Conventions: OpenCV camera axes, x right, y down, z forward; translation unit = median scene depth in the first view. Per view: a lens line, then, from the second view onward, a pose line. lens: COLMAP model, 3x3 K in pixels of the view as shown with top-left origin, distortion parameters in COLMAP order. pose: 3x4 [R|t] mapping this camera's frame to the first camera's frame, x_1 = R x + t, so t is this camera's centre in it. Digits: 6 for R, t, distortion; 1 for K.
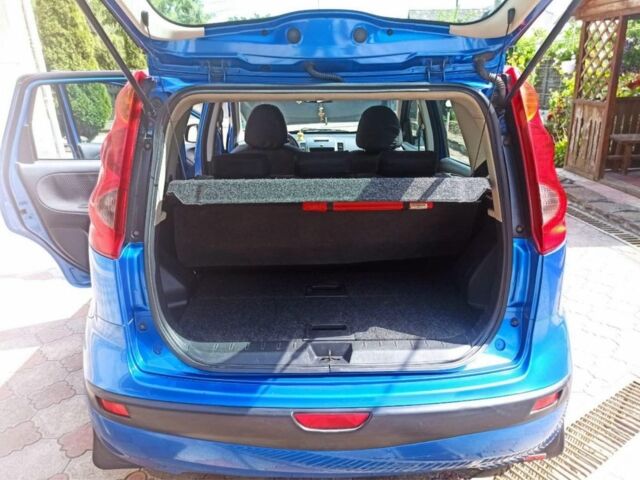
lens RADIAL K [[459.3, 0, 320.0], [0, 459.3, 240.0], [0, 0, 1]] dist [0.028802, -0.002357]
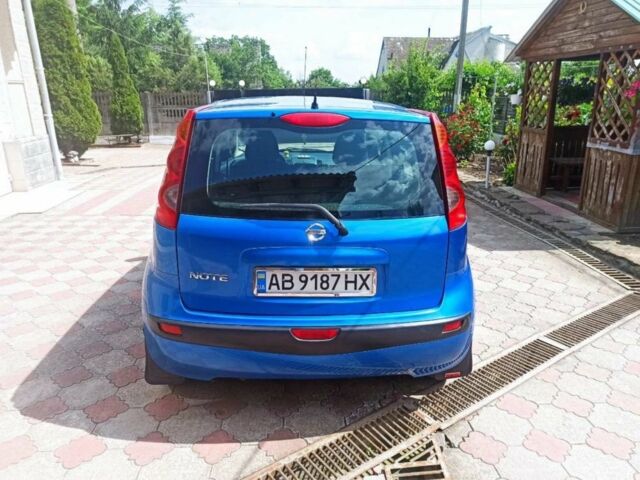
lens RADIAL K [[459.3, 0, 320.0], [0, 459.3, 240.0], [0, 0, 1]] dist [0.028802, -0.002357]
pose [[0.998684, 0.008024, 0.050664, -0.007418], [-0.005985, 0.999171, -0.040262, 0.028292], [-0.050945, 0.039906, 0.997904, -0.116832]]
